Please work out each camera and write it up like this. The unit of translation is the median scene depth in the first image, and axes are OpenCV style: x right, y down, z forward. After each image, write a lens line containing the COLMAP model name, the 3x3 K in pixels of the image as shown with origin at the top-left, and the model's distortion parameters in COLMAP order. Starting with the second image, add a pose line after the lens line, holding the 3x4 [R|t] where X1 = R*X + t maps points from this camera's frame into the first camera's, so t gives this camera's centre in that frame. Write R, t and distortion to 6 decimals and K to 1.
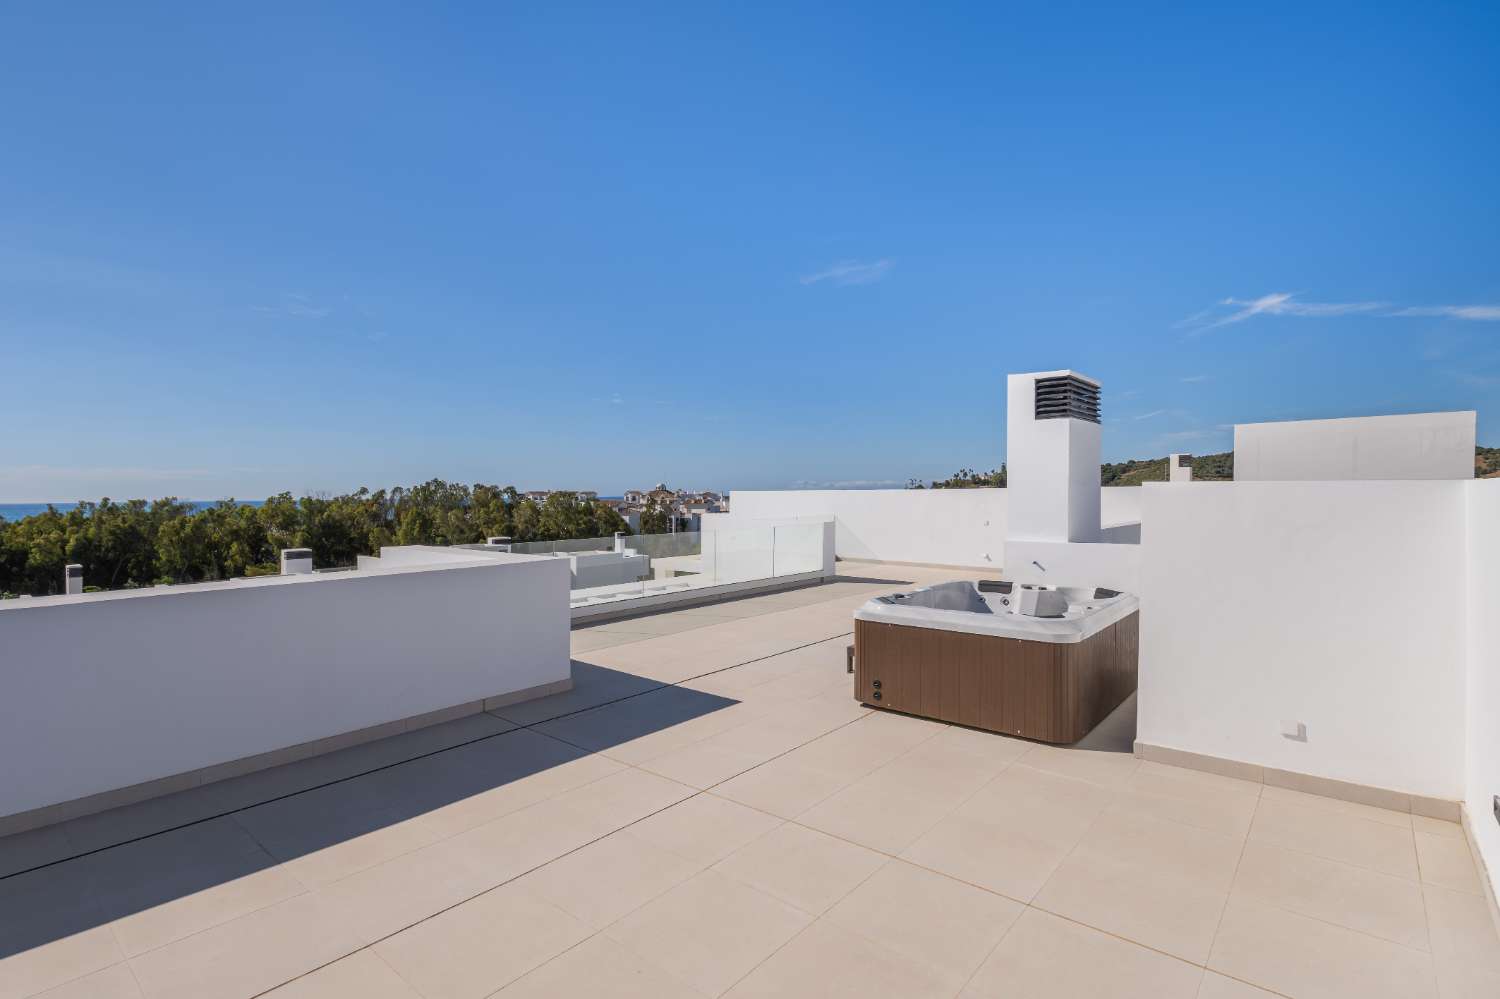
lens RADIAL K [[713.3, 0, 742.8], [0, 713.3, 497.0], [0, 0, 1]] dist [0.001148, -0.000127]
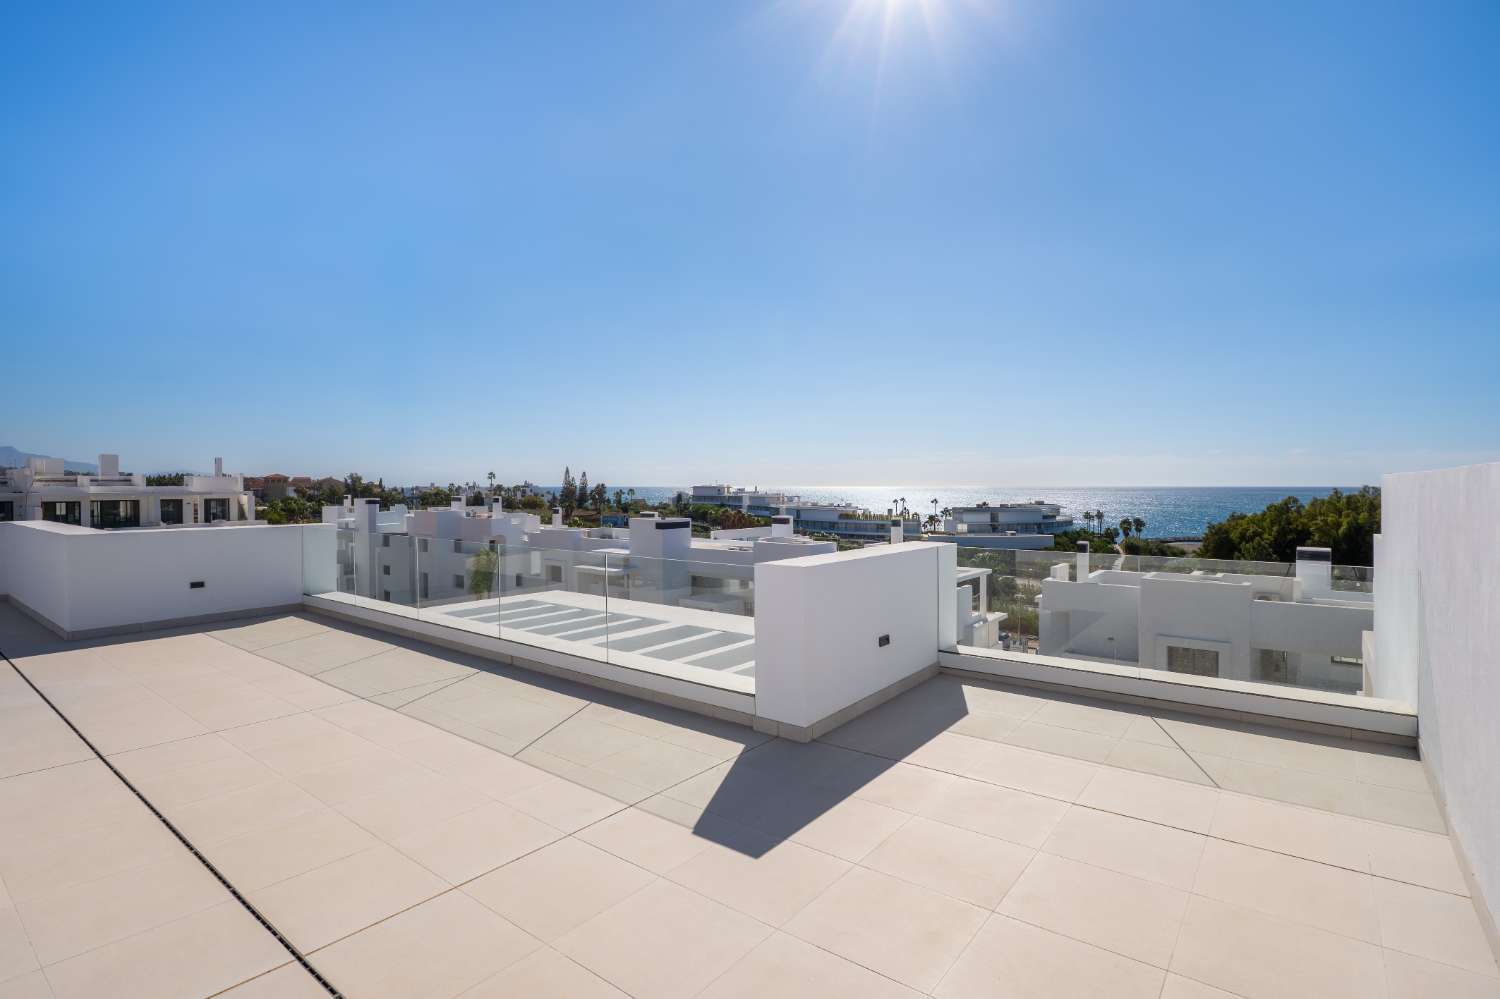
lens RADIAL K [[713.3, 0, 742.8], [0, 713.3, 497.0], [0, 0, 1]] dist [0.001148, -0.000127]
pose [[0.033812, 0.017494, -0.999275, 0.055924], [0.005105, 0.999831, 0.017677, -0.000286], [0.999415, -0.005699, 0.033717, 0.100403]]
